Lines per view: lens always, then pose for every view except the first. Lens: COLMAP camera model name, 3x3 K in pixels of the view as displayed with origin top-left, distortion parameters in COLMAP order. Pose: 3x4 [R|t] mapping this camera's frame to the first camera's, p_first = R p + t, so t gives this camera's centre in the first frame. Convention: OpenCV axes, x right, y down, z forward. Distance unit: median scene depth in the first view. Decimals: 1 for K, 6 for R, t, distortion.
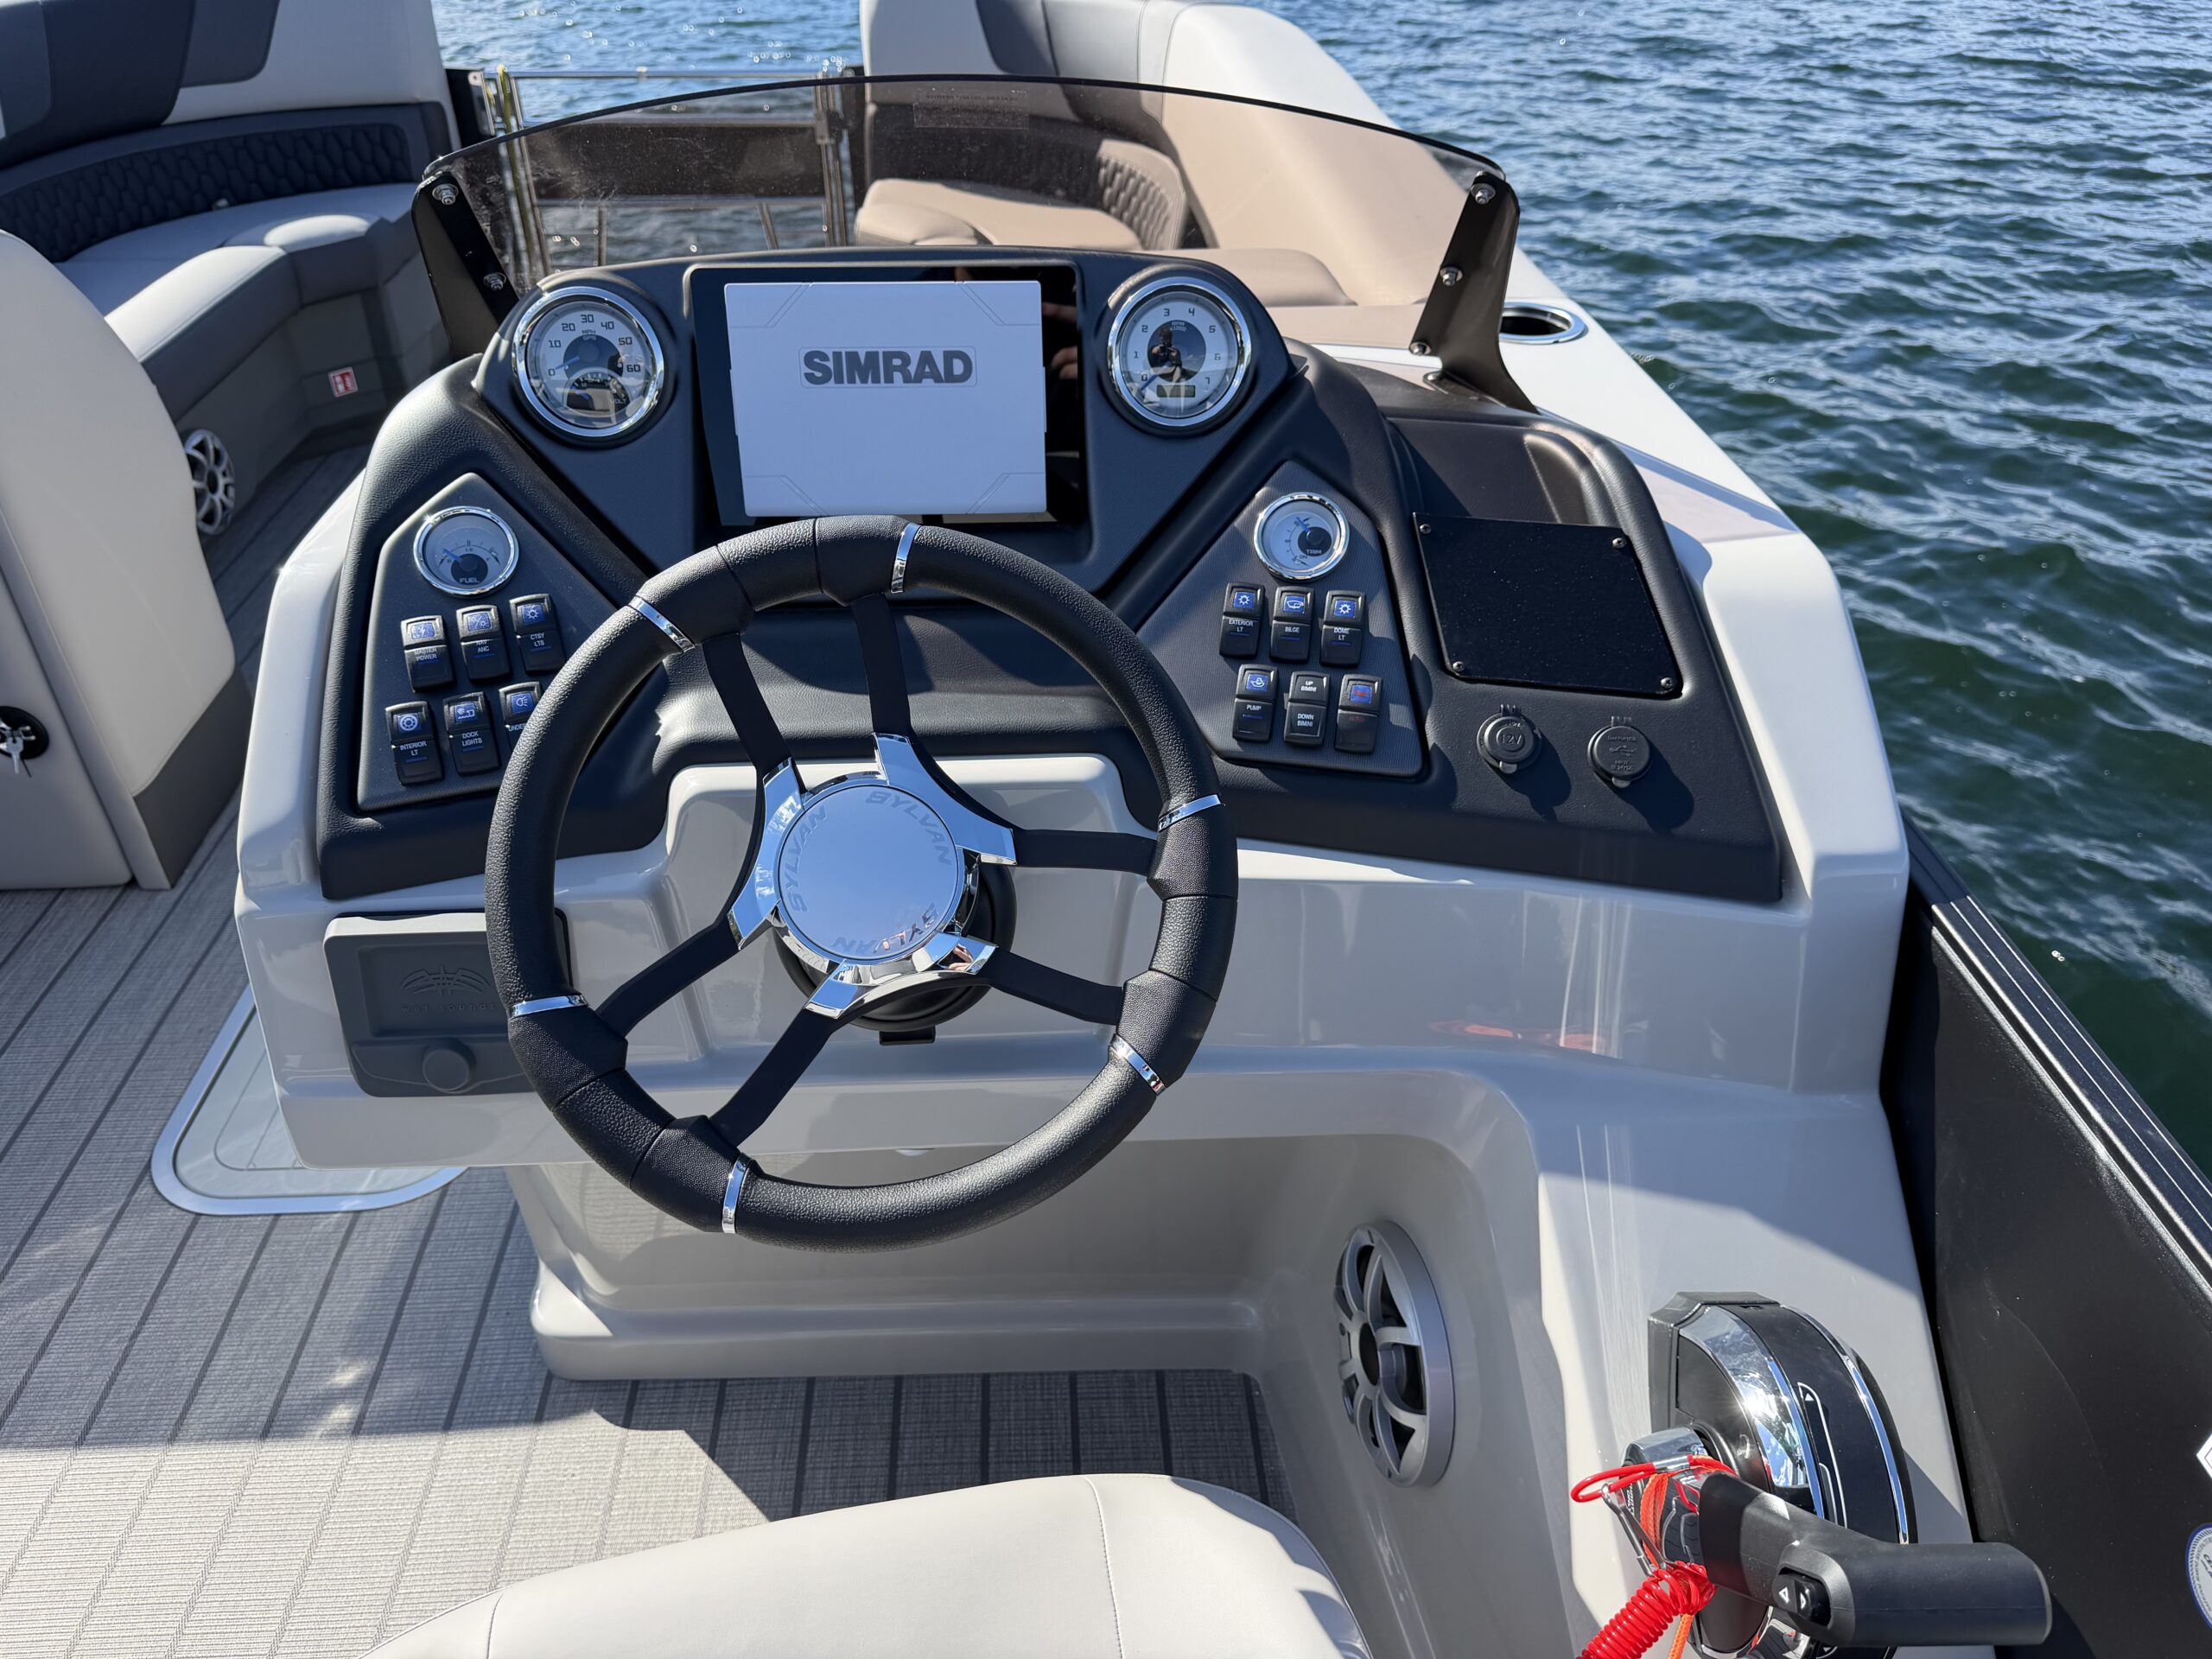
lens RADIAL K [[1542.6, 0, 1099.8], [0, 1542.6, 829.3], [0, 0, 1]] dist [0.013230, -0.024841]
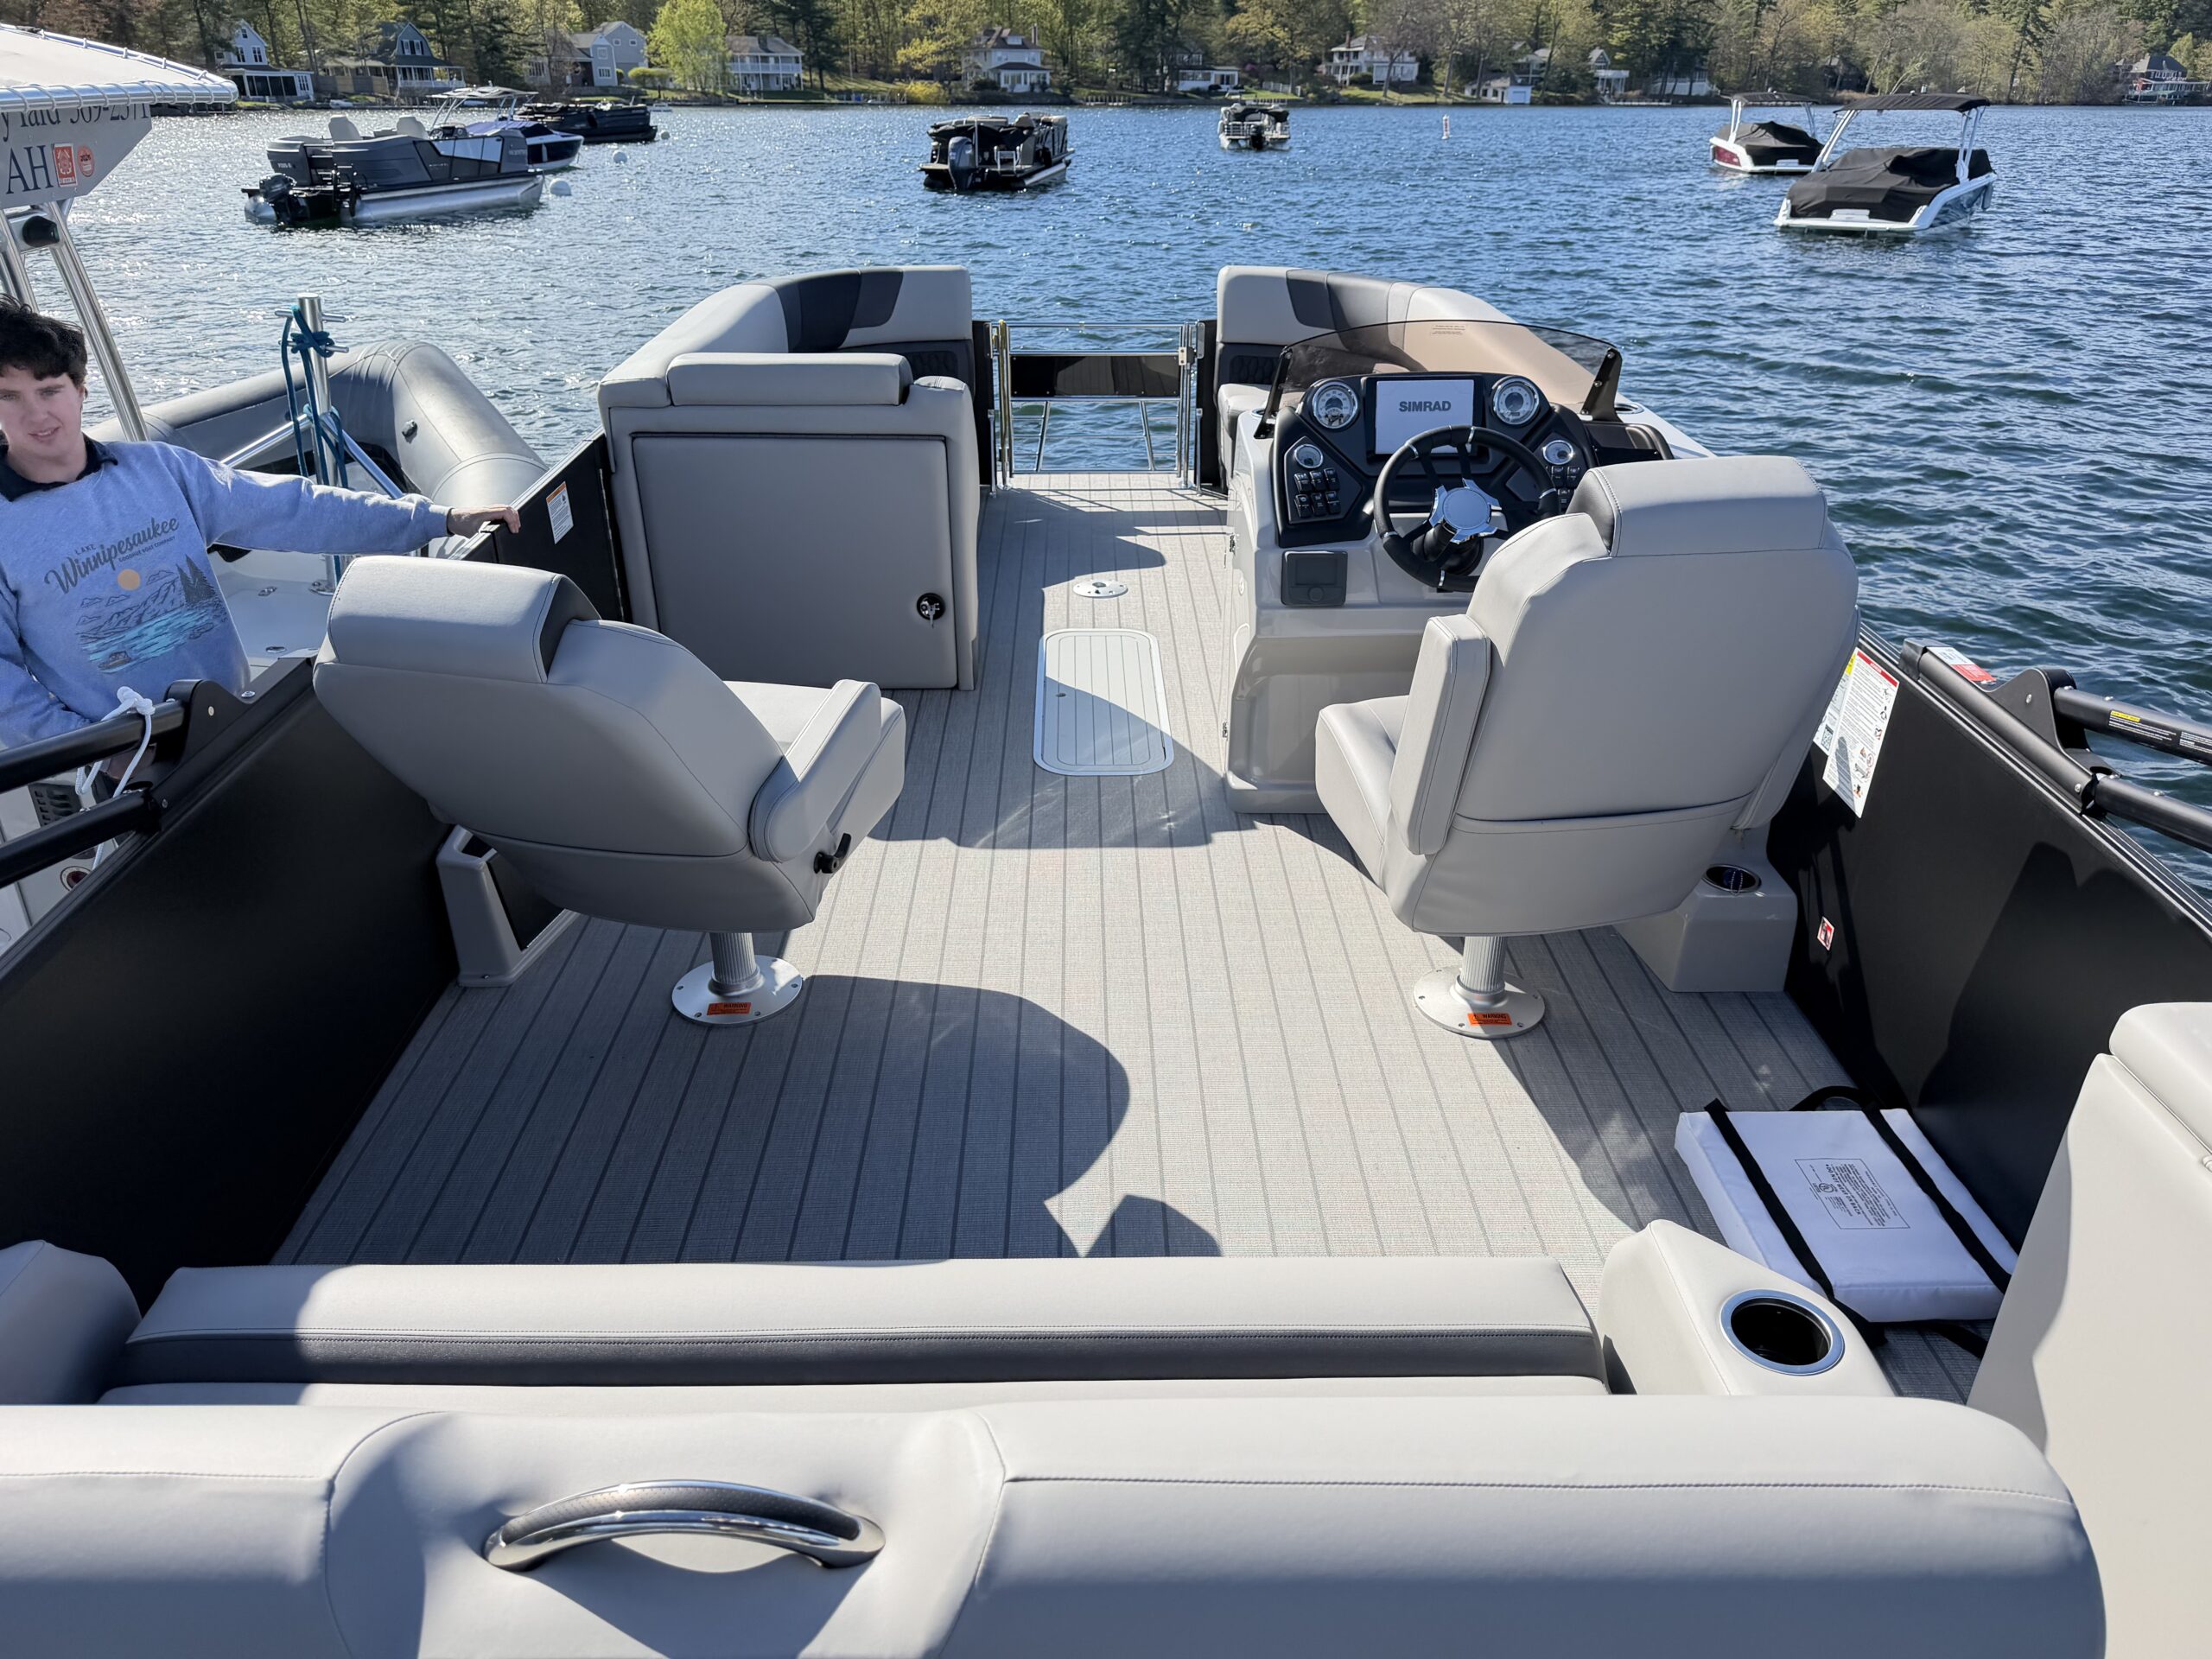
lens RADIAL K [[1542.6, 0, 1117.7], [0, 1542.6, 849.3], [0, 0, 1]] dist [0.013230, -0.024841]
pose [[0.999284, 0.009330, -0.036664, -0.617911], [-0.013961, 0.991657, -0.128145, 0.981110], [0.035162, 0.128565, 0.991078, -1.973570]]
